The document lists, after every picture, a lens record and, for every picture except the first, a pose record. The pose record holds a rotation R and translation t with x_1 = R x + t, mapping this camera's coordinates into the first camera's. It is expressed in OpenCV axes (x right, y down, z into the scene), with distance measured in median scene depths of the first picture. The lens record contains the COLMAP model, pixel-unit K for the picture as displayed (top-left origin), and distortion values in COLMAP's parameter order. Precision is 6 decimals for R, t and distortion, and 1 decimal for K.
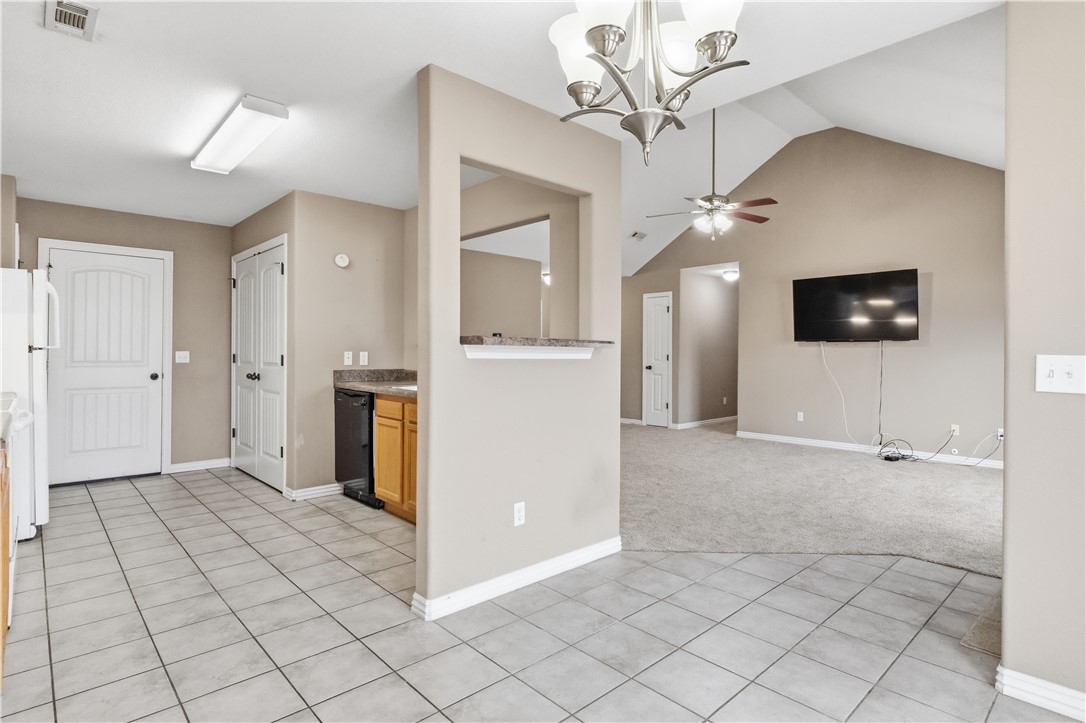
lens RADIAL K [[554.7, 0, 545.7], [0, 554.7, 345.0], [0, 0, 1]] dist [0.006738, 0.000727]
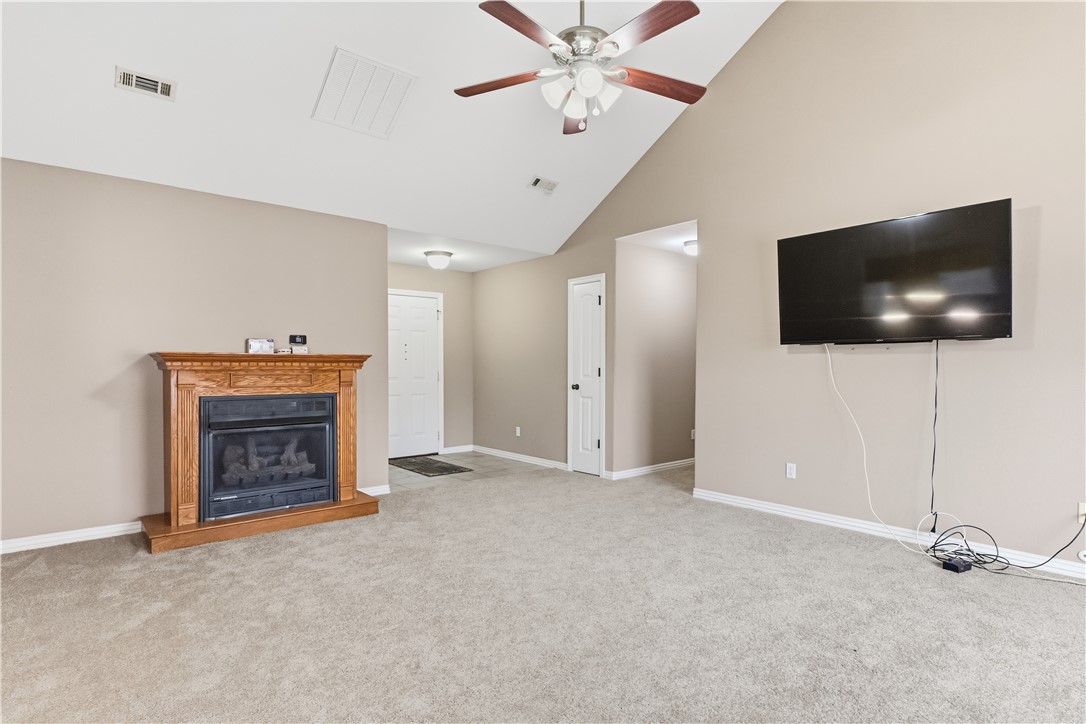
lens RADIAL K [[553.0, 0, 540.2], [0, 553.0, 365.0], [0, 0, 1]] dist [0.001365, 0.000418]
pose [[0.998455, -0.002800, -0.055493, 0.272311], [0.003319, 0.999952, 0.009265, 0.011015], [0.055465, -0.009434, 0.998416, 0.482226]]
